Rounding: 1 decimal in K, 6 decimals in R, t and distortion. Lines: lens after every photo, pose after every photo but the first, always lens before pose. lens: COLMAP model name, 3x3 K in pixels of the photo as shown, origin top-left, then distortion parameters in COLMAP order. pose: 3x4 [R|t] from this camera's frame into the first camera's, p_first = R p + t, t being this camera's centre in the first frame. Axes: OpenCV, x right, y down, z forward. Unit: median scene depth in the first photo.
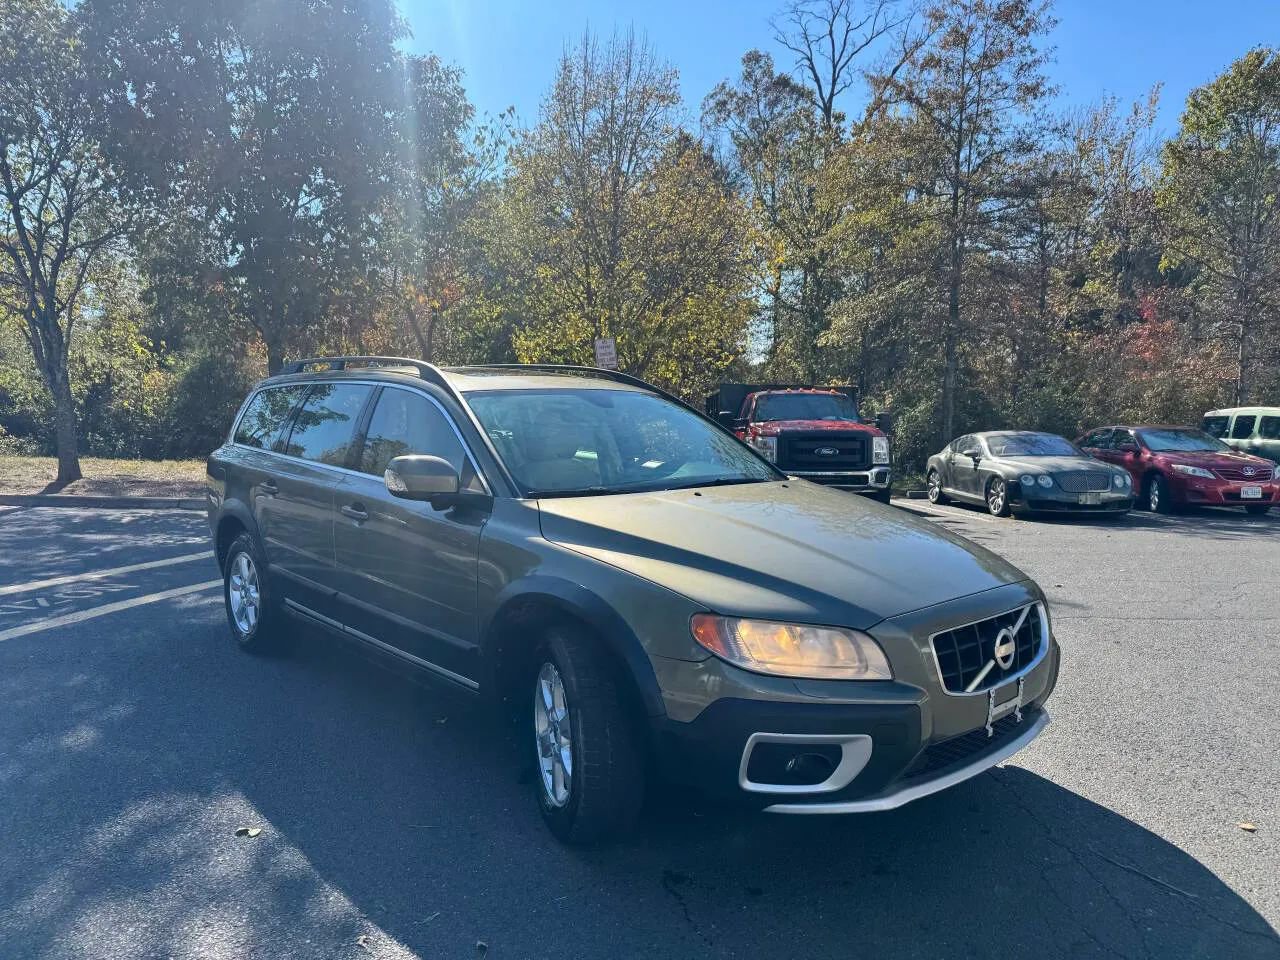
lens RADIAL K [[891.8, 0, 641.4], [0, 891.8, 517.7], [0, 0, 1]] dist [0.122223, -0.194614]
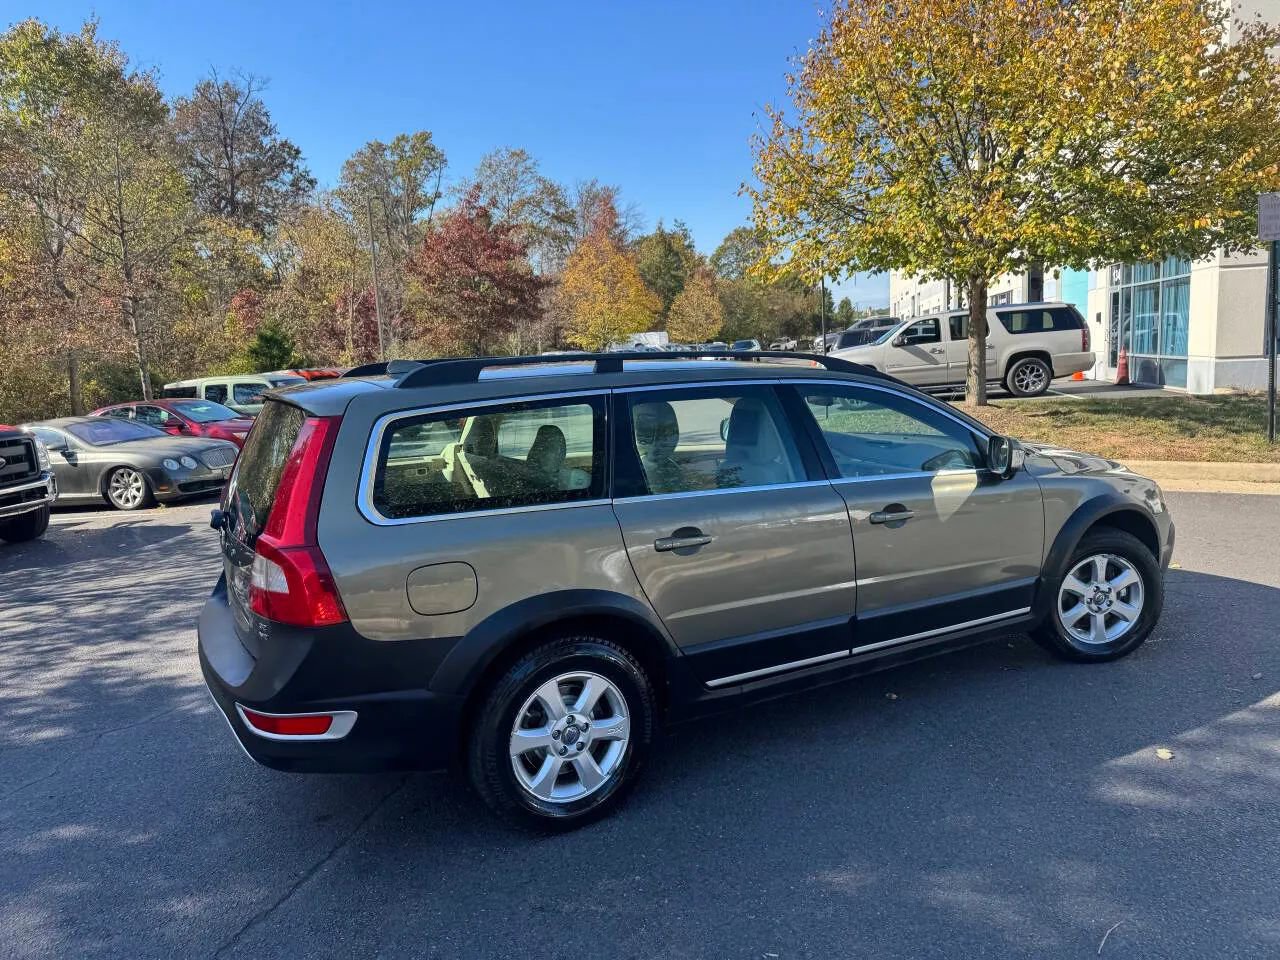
lens RADIAL K [[891.8, 0, 641.4], [0, 891.8, 517.7], [0, 0, 1]] dist [0.122223, -0.194614]
pose [[0.164827, -0.198290, 0.966185, -0.404720], [0.165687, 0.971229, 0.171060, -0.065695], [-0.972306, 0.131889, 0.192939, 0.332841]]
